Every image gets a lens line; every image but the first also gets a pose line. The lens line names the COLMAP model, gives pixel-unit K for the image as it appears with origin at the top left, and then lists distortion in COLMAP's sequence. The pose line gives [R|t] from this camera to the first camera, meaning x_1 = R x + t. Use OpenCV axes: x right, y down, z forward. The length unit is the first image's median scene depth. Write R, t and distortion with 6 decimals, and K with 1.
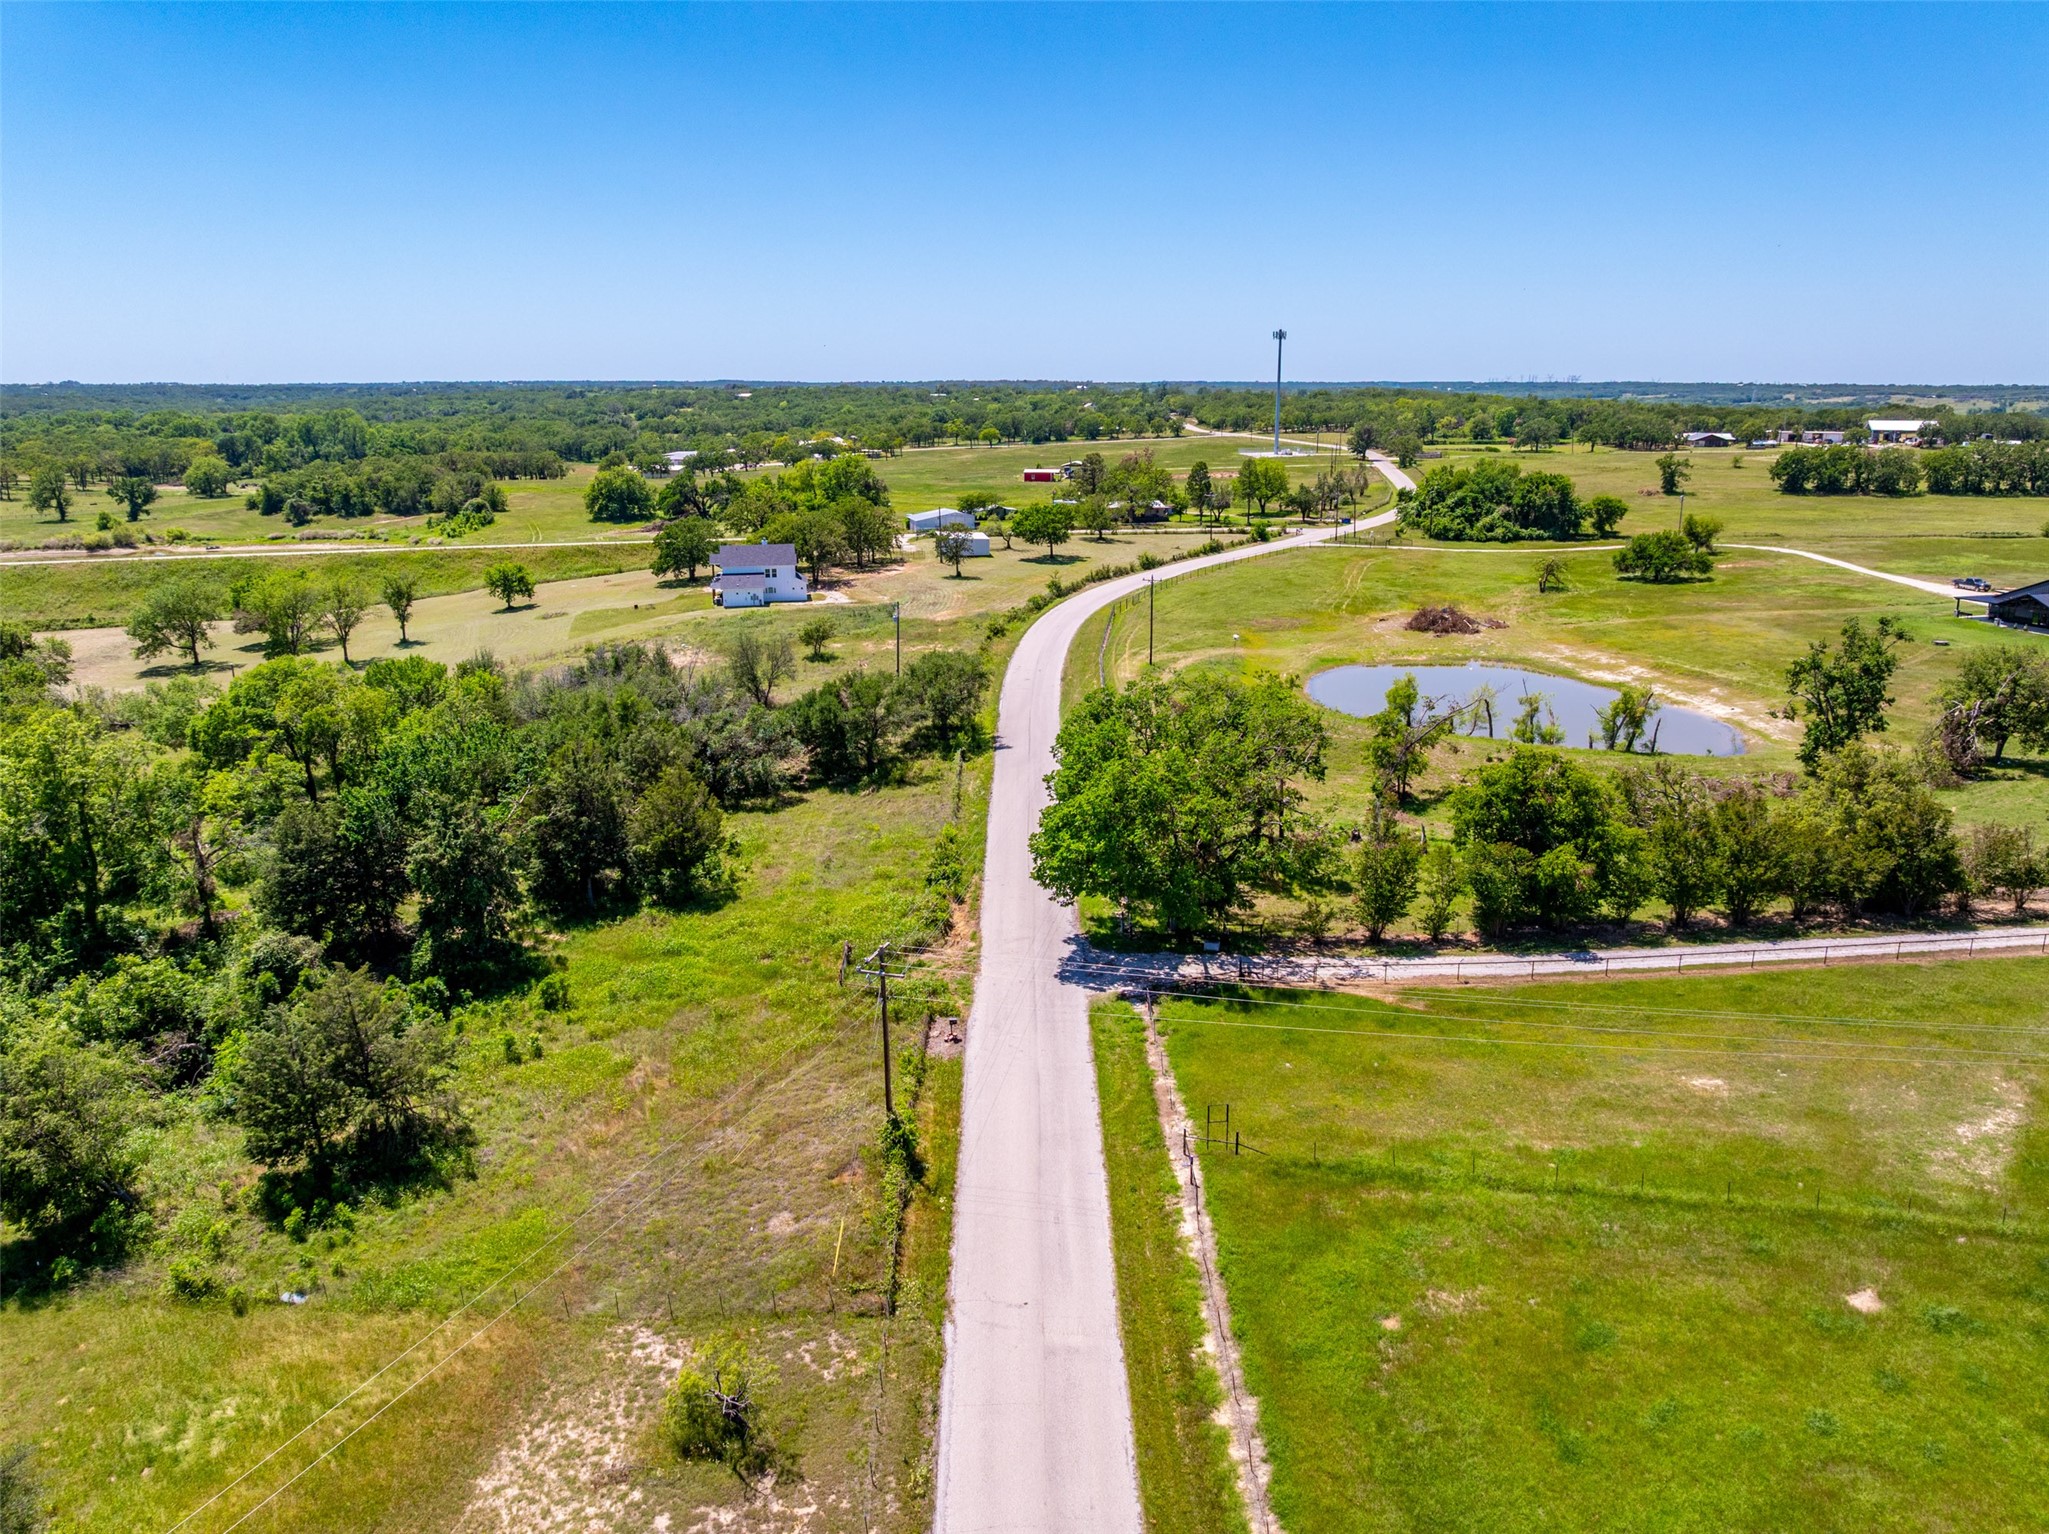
lens RADIAL K [[1453.1, 0, 1029.9], [0, 1453.1, 765.7], [0, 0, 1]] dist [-0.050480, 0.017866]
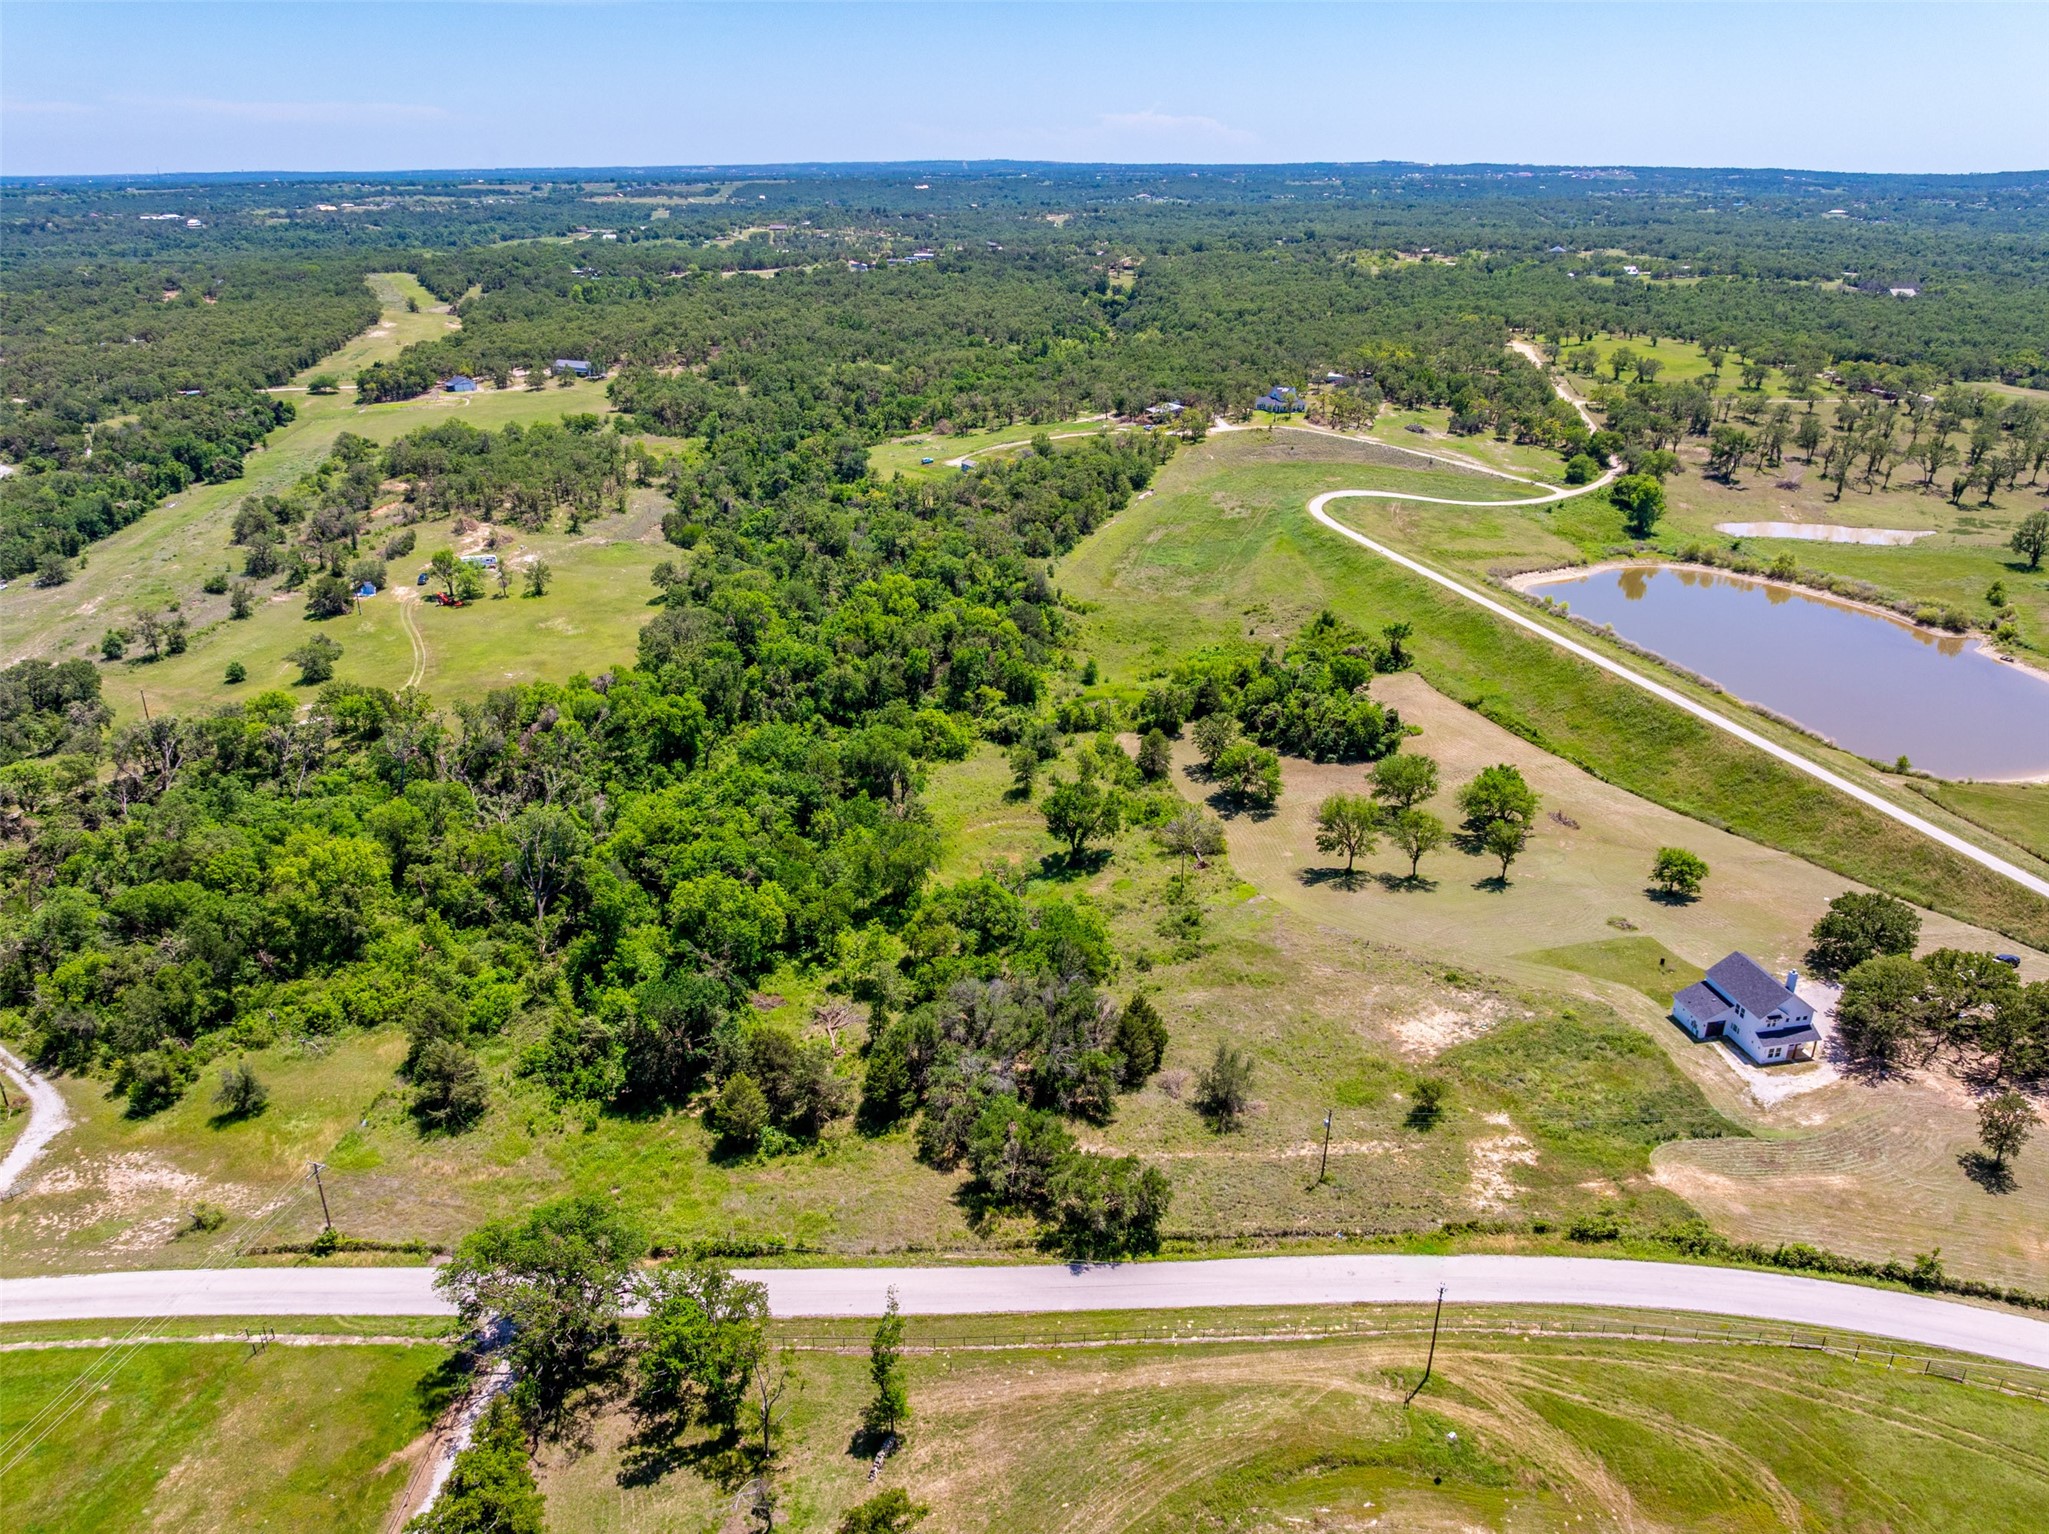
lens RADIAL K [[1453.1, 0, 1032.7], [0, 1453.1, 747.3], [0, 0, 1]] dist [-0.050480, 0.017866]
pose [[0.009178, 0.378575, -0.925525, 0.476625], [-0.254875, 0.895880, 0.363921, -0.429276], [0.966930, 0.232553, 0.104711, 0.459489]]
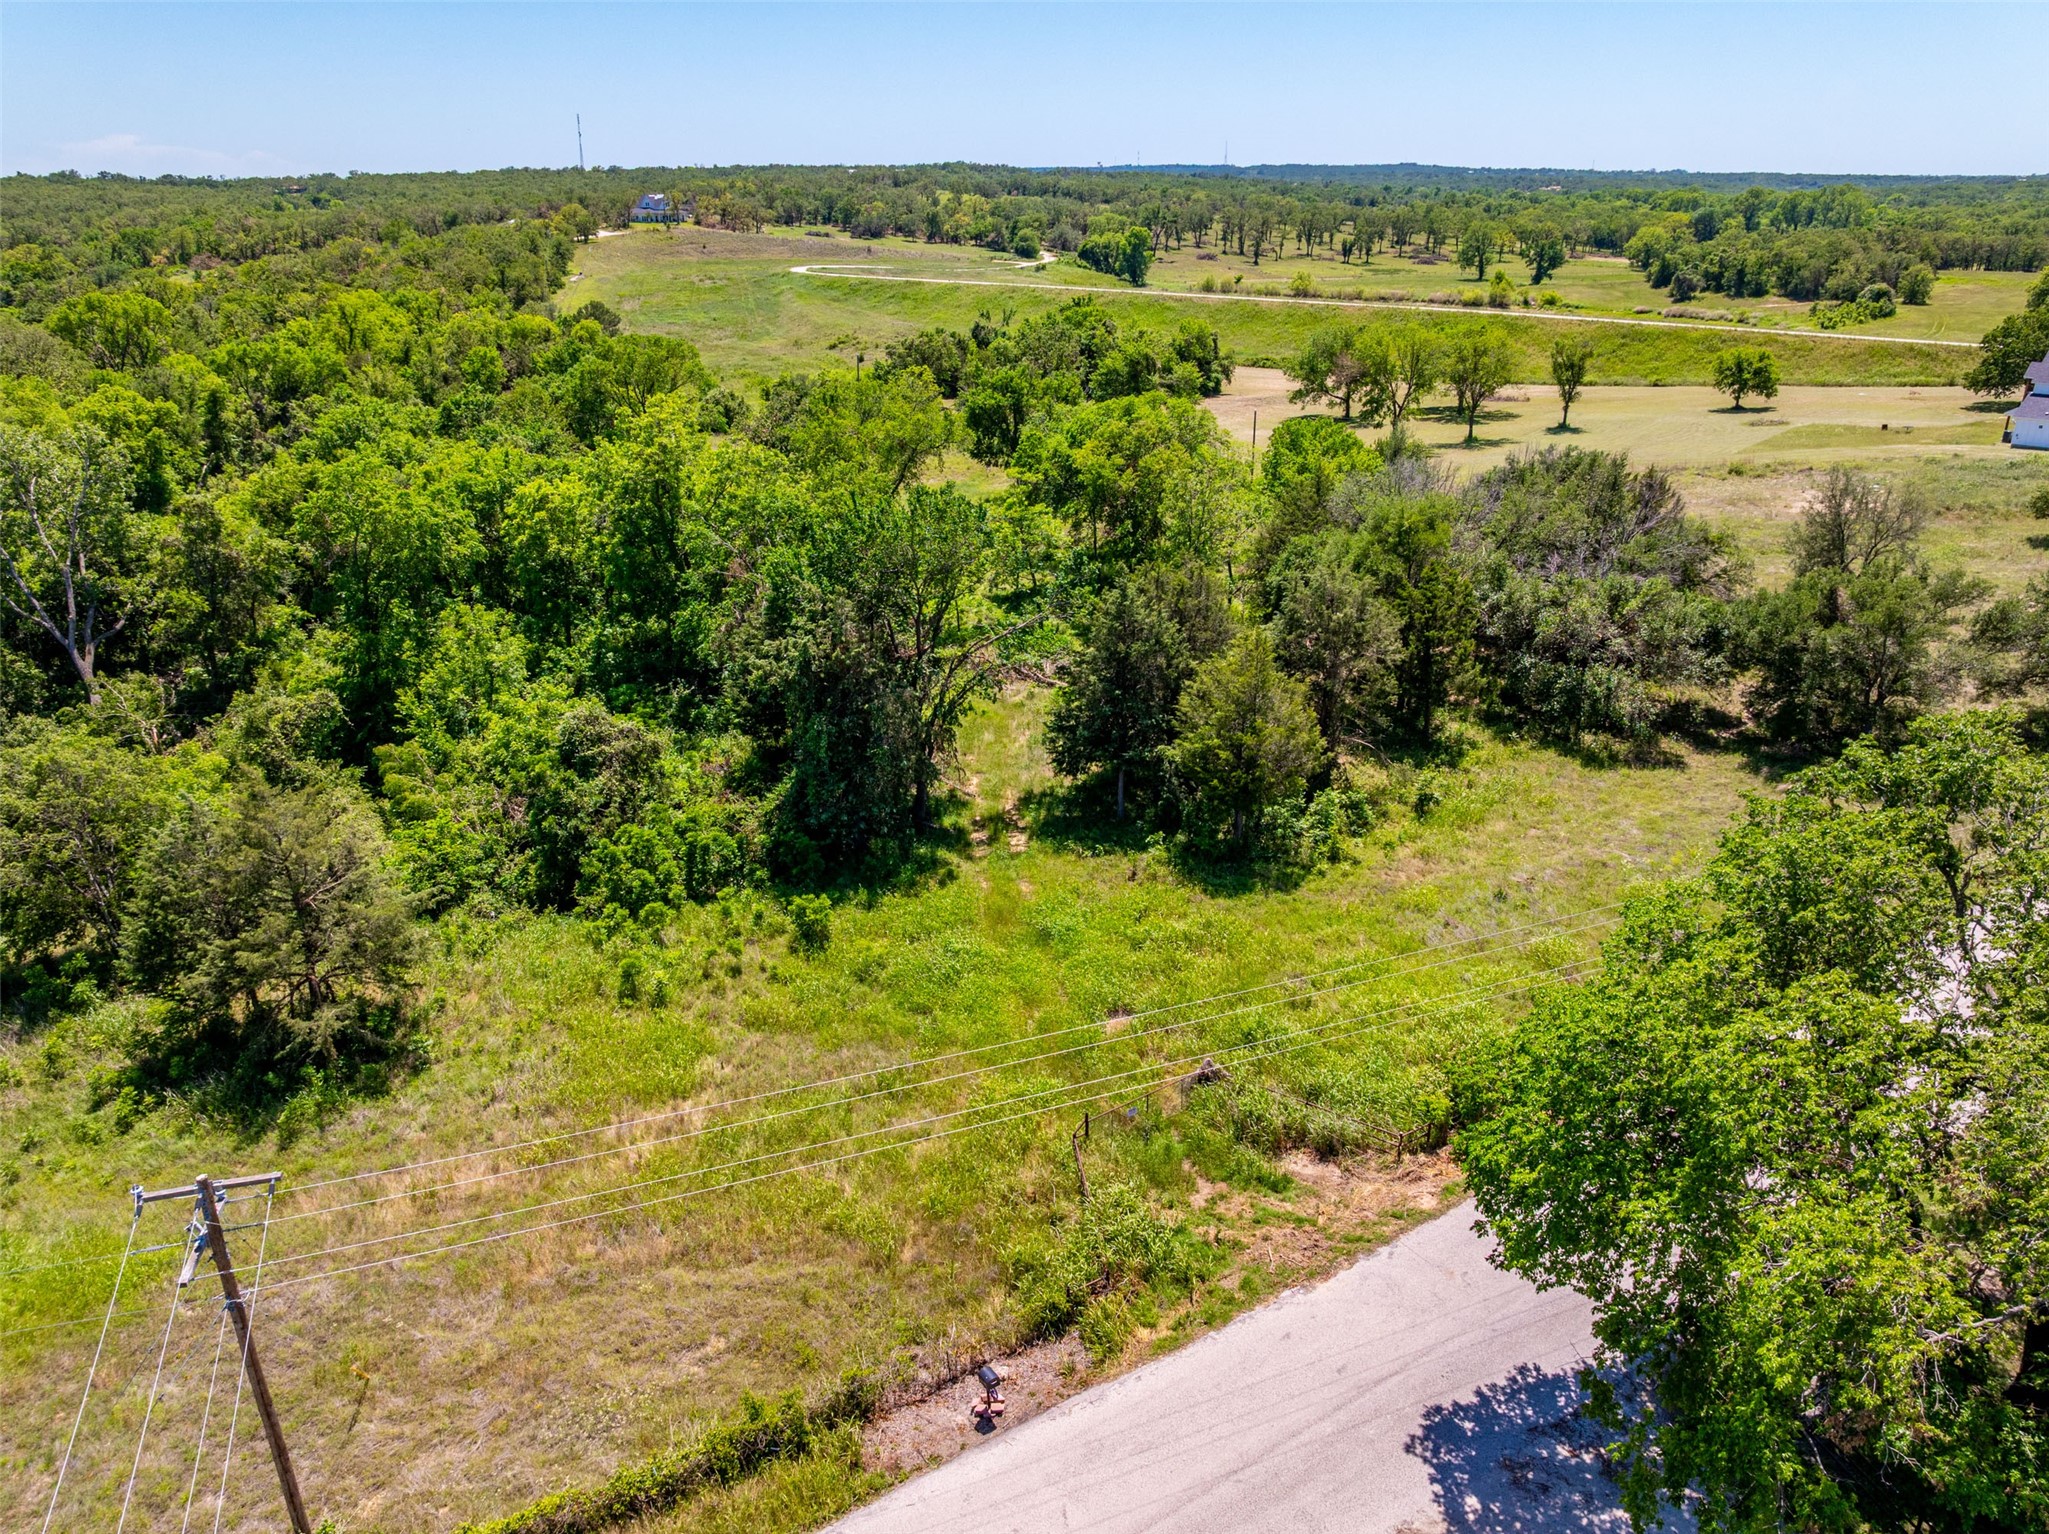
lens RADIAL K [[1453.1, 0, 1022.4], [0, 1453.1, 759.5], [0, 0, 1]] dist [-0.050480, 0.017866]
pose [[0.552795, 0.309202, -0.773829, 0.070254], [-0.208632, 0.950392, 0.230712, -0.028383], [0.806778, 0.033909, 0.589882, 0.254323]]
